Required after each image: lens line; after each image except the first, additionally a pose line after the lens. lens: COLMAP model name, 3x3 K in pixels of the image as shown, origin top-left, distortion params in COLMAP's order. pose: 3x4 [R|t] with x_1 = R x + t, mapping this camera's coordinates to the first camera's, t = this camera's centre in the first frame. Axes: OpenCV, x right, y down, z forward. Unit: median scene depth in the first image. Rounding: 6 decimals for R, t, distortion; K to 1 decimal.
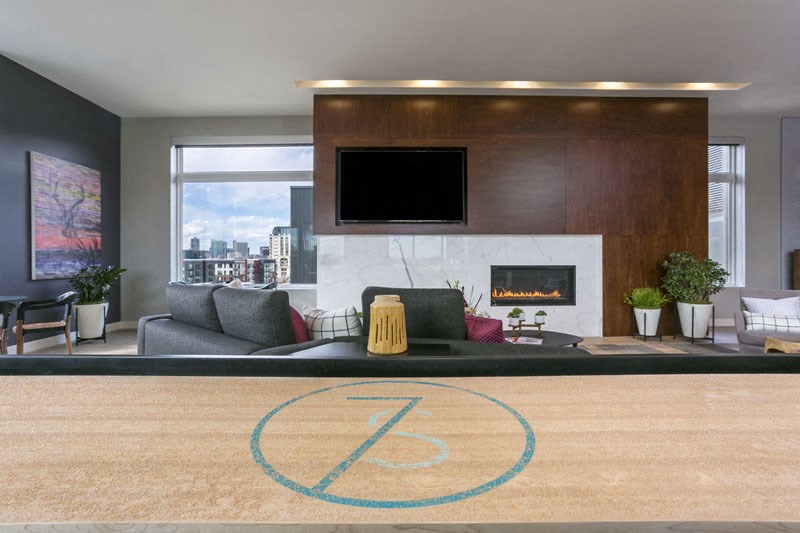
lens RADIAL K [[431.5, 0, 399.1], [0, 431.5, 261.1], [0, 0, 1]] dist [-0.004473, 0.002816]
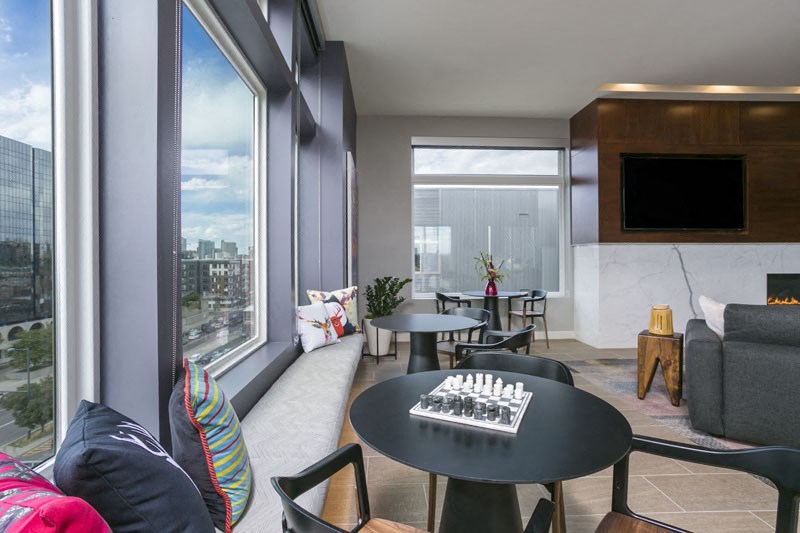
lens RADIAL K [[431.5, 0, 398.8], [0, 431.5, 268.2], [0, 0, 1]] dist [-0.004473, 0.002816]
pose [[0.999453, -0.001179, 0.033058, -0.560041], [0.000633, 0.999863, 0.016524, -0.015889], [-0.033073, -0.016494, 0.999317, 0.029229]]
